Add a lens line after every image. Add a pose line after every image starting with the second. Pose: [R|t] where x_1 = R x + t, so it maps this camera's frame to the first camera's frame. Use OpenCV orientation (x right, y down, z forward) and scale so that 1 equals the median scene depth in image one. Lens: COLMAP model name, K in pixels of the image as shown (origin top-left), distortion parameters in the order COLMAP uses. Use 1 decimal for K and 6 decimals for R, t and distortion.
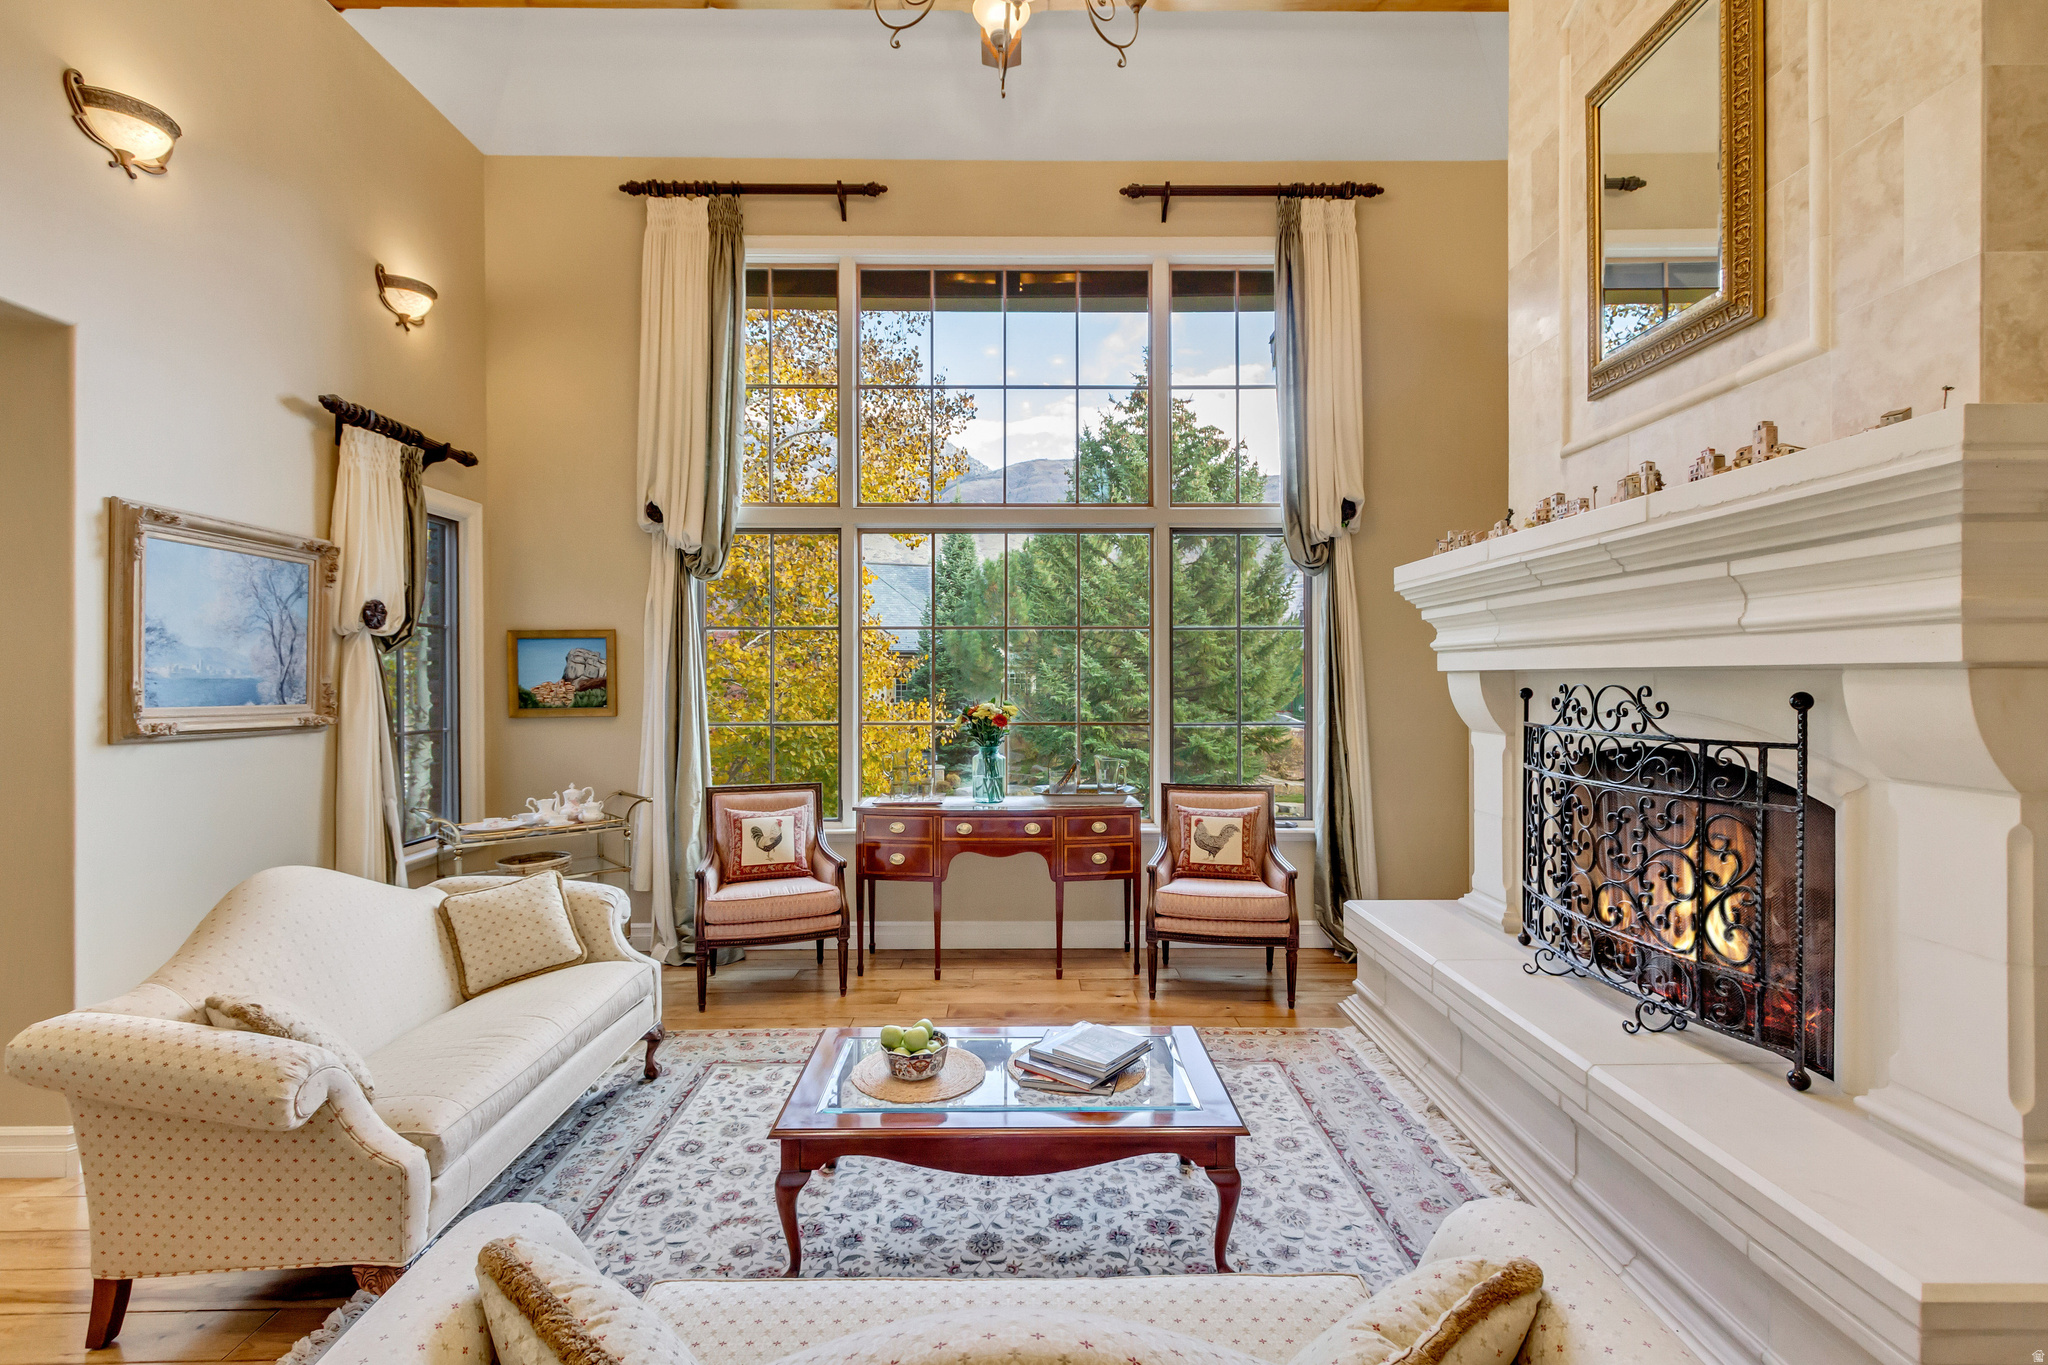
lens RADIAL K [[944.6, 0, 1026.1], [0, 944.6, 676.1], [0, 0, 1]] dist [0.011656, 0.000025]
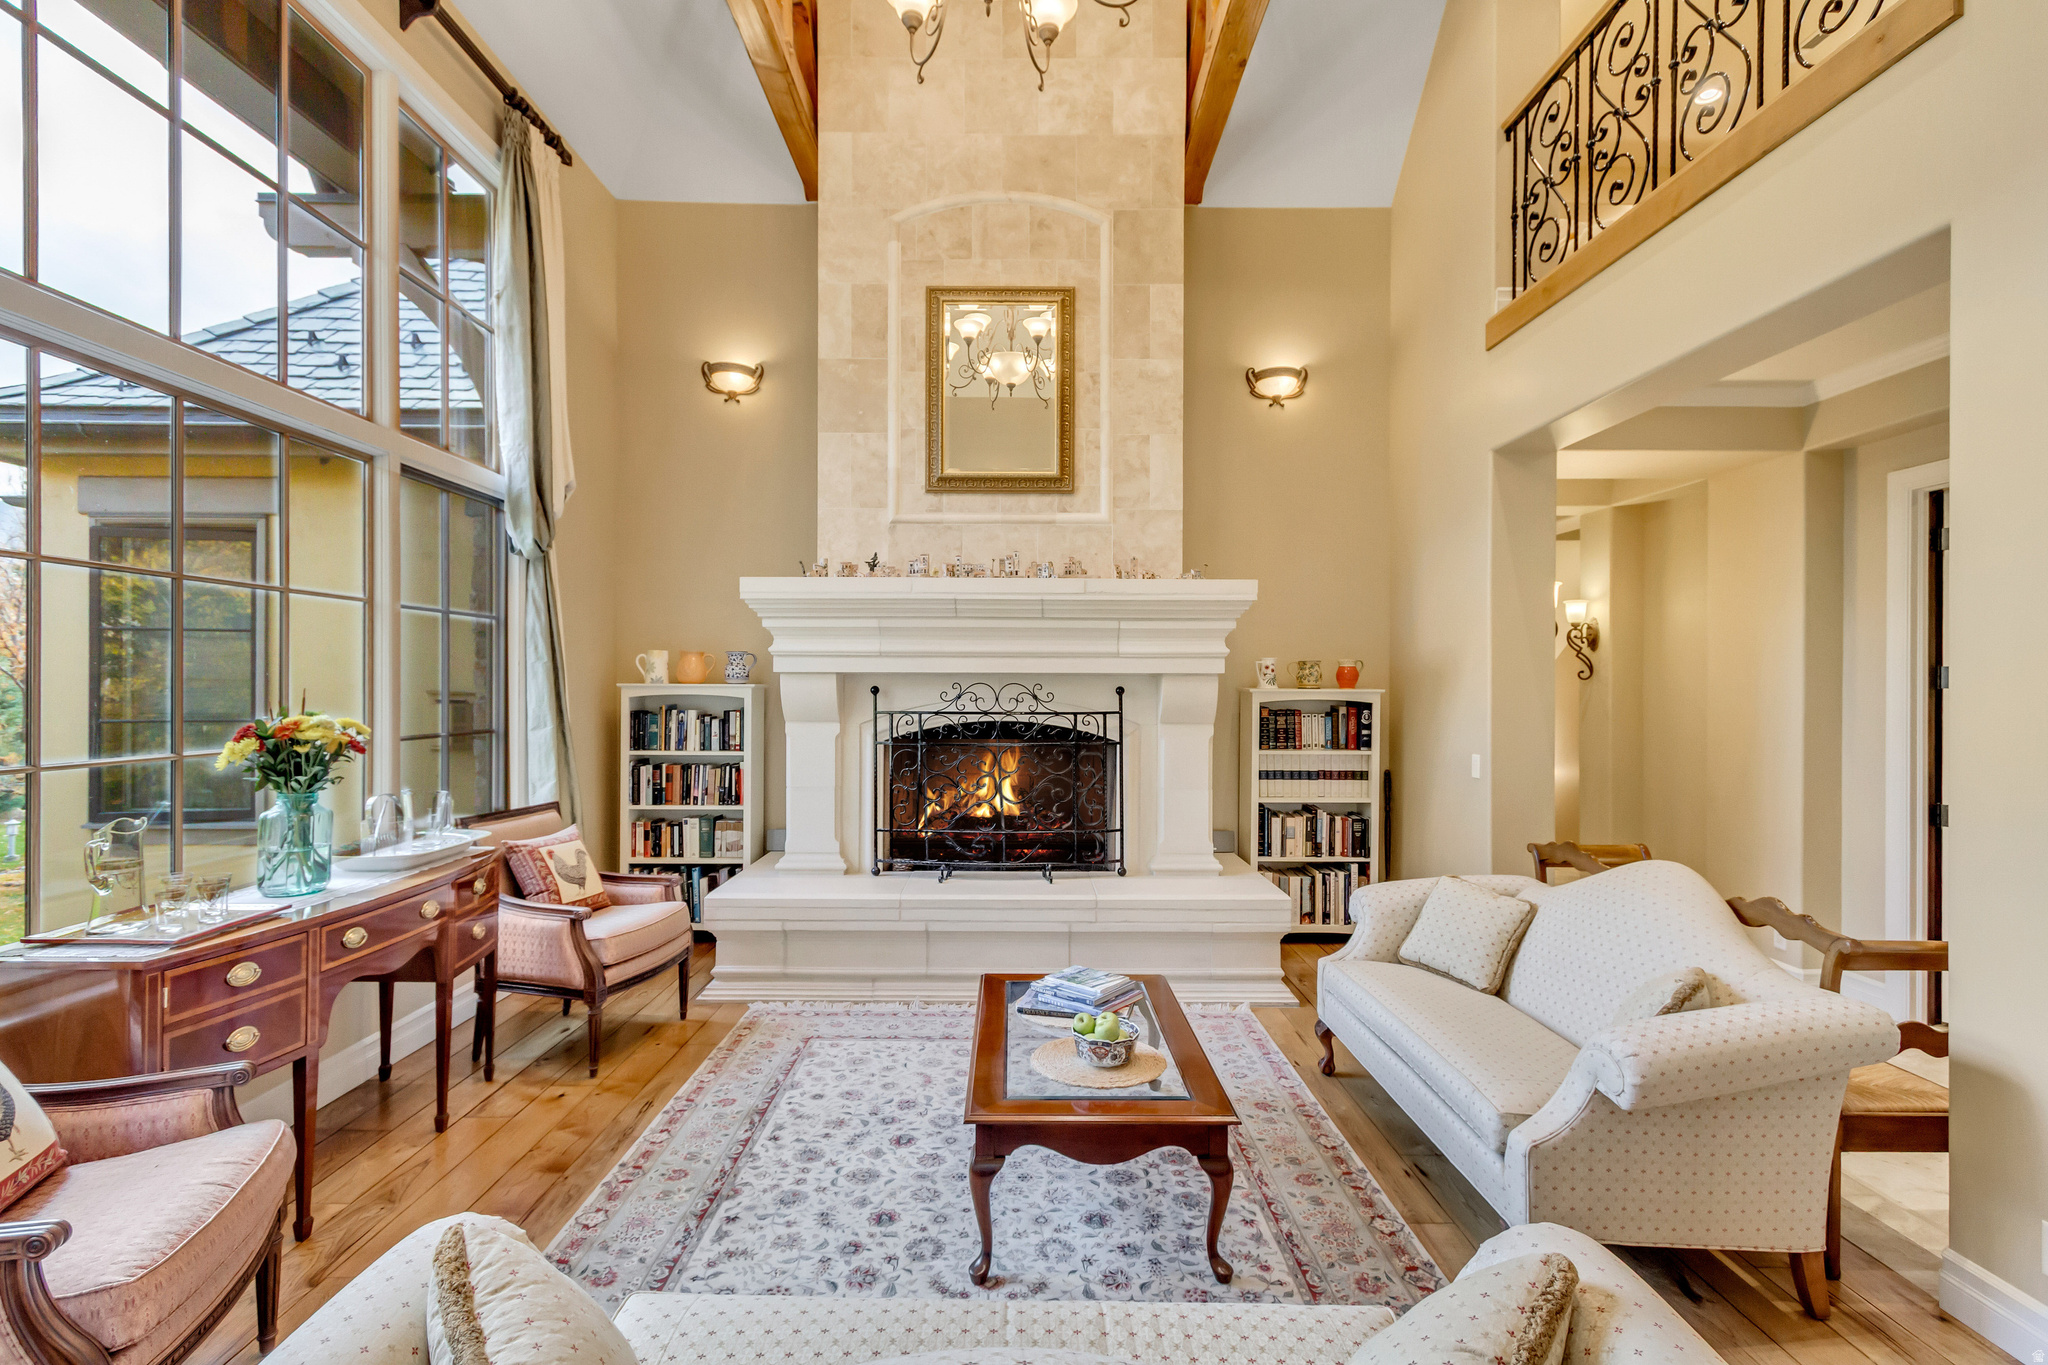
lens RADIAL K [[941.6, 0, 1024.0], [0, 941.6, 682.5], [0, 0, 1]] dist [0.000985, 0.000130]
pose [[0.004174, 0.007400, 0.999964, -1.159005], [-0.005453, 0.999958, -0.007377, 0.023012], [-0.999976, -0.005422, 0.004214, 1.113726]]
